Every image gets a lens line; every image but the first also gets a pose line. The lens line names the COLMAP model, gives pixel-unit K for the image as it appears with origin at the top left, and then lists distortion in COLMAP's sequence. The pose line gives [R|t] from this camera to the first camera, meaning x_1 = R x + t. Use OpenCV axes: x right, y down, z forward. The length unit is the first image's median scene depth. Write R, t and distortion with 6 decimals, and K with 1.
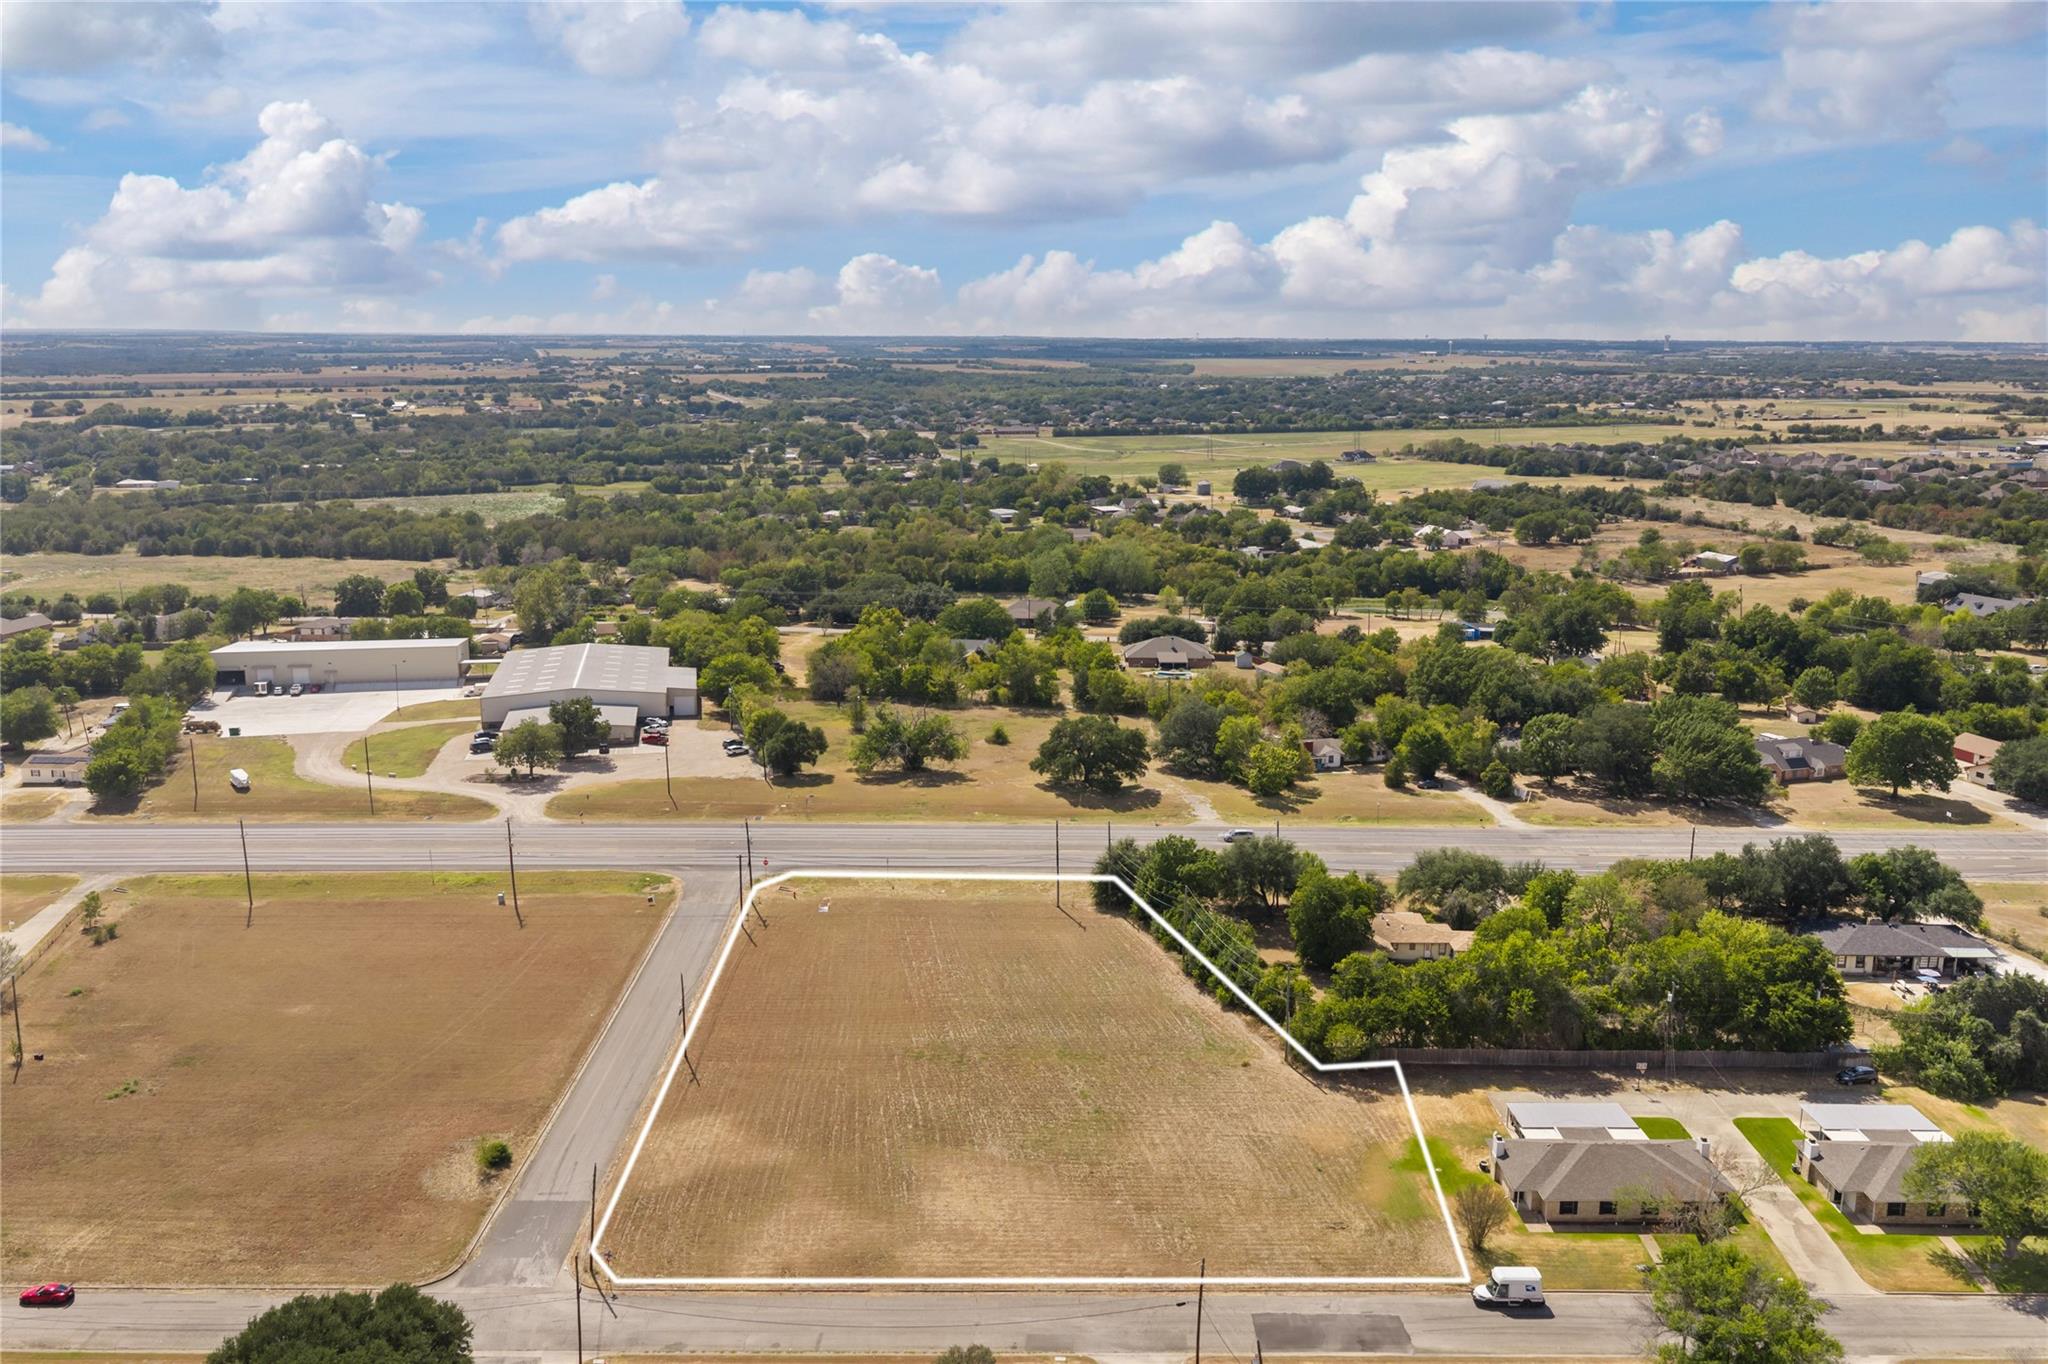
lens RADIAL K [[1691.9, 0, 1018.9], [0, 1691.9, 689.2], [0, 0, 1]] dist [0.032516, -0.064673]
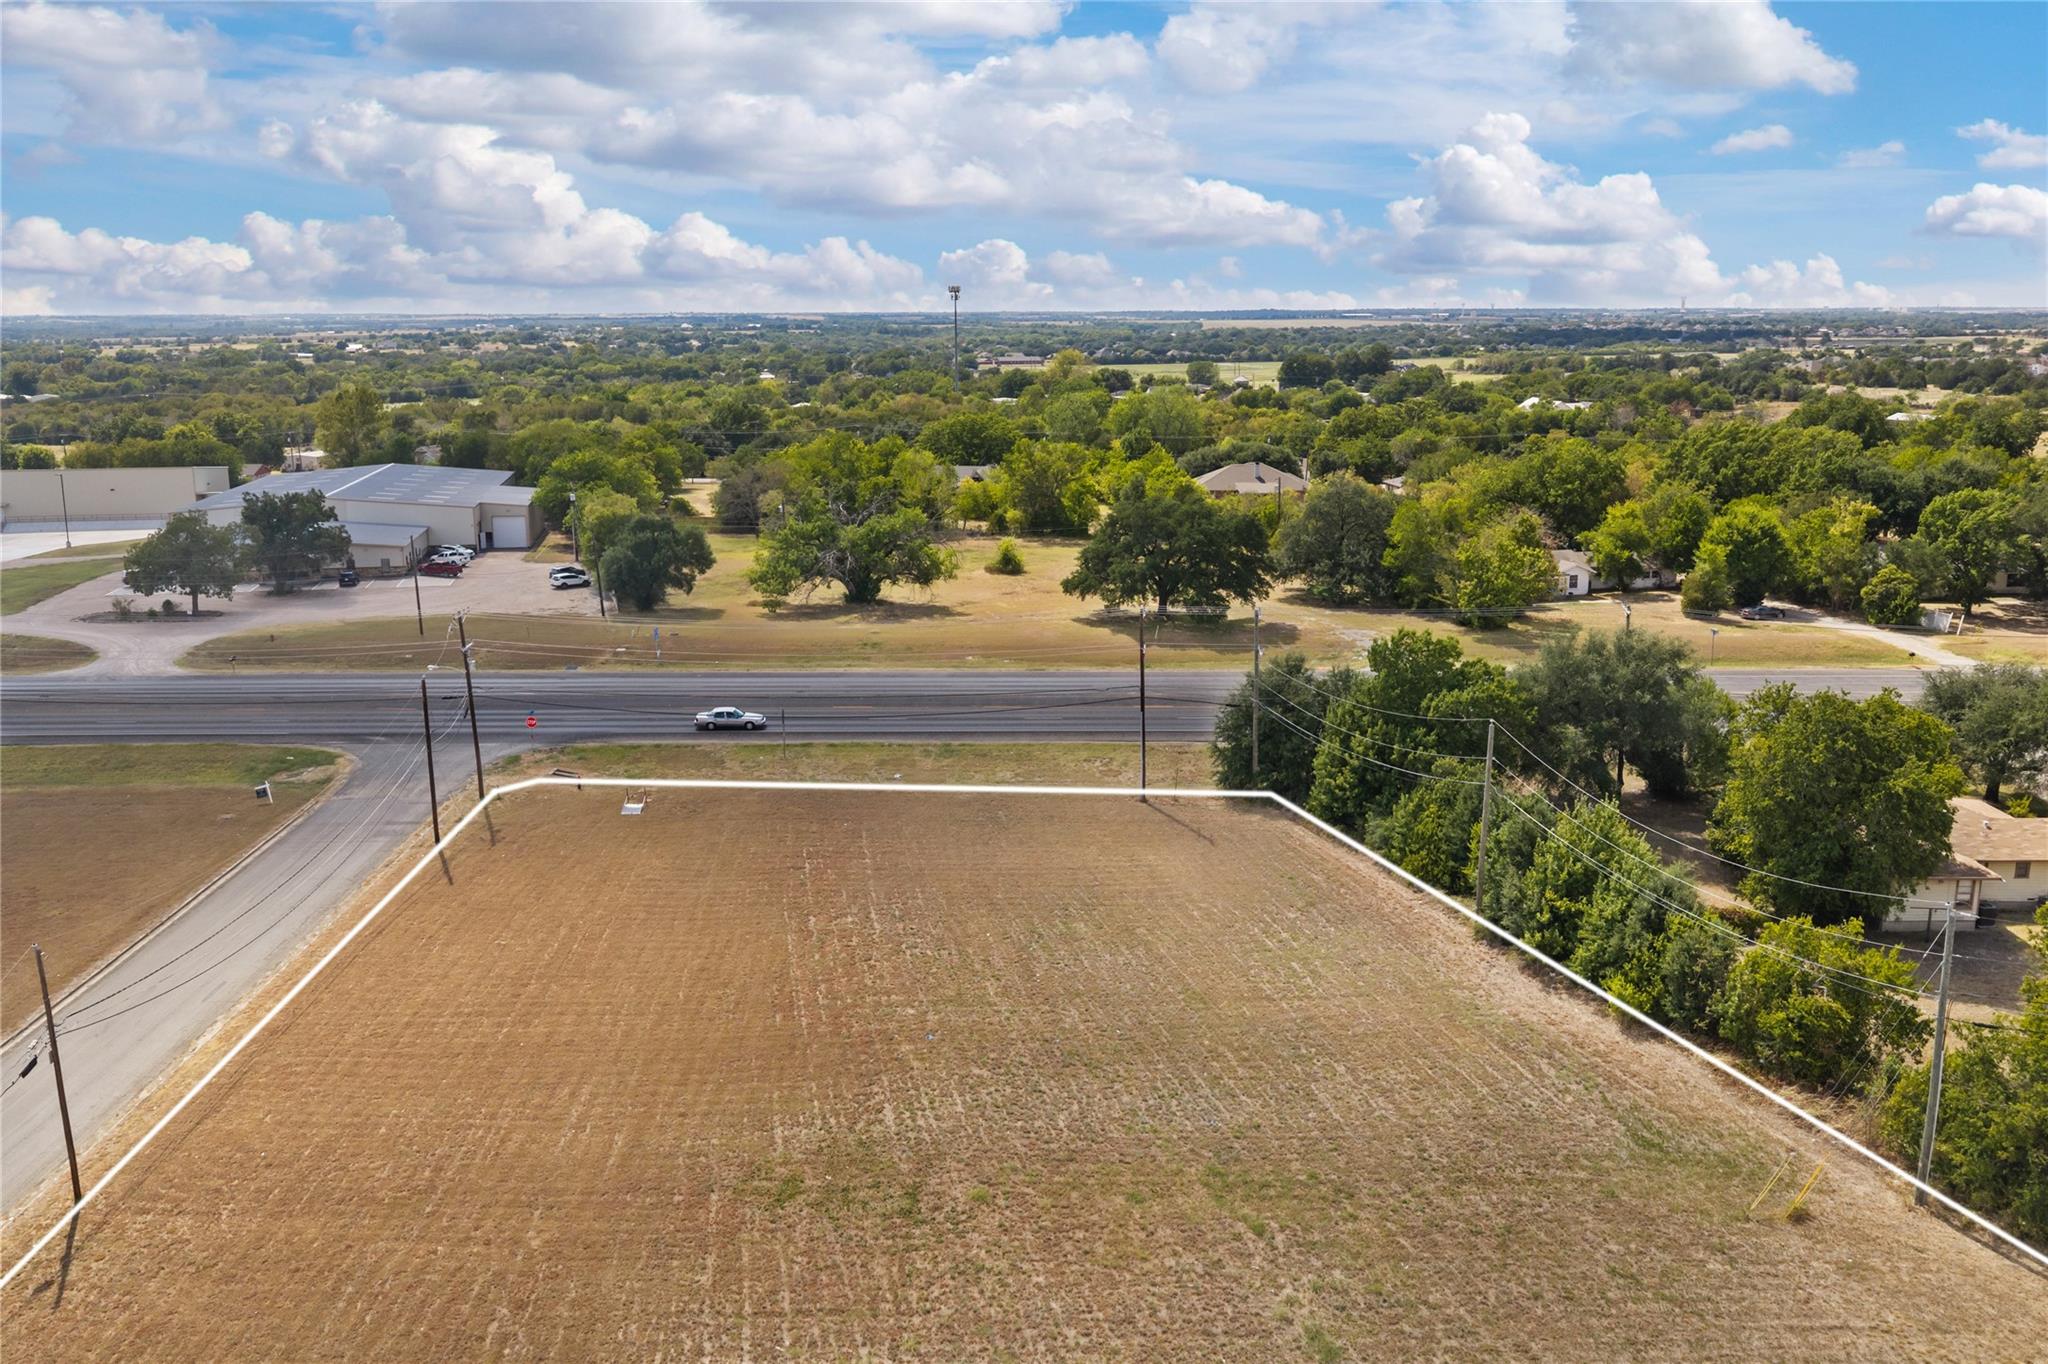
lens RADIAL K [[1691.9, 0, 1018.9], [0, 1691.9, 689.2], [0, 0, 1]] dist [0.032516, -0.064673]
pose [[0.999958, -0.008927, -0.002171, -0.007467], [0.008950, 0.999898, 0.011152, 0.072324], [0.002071, -0.011171, 0.999935, 0.420498]]
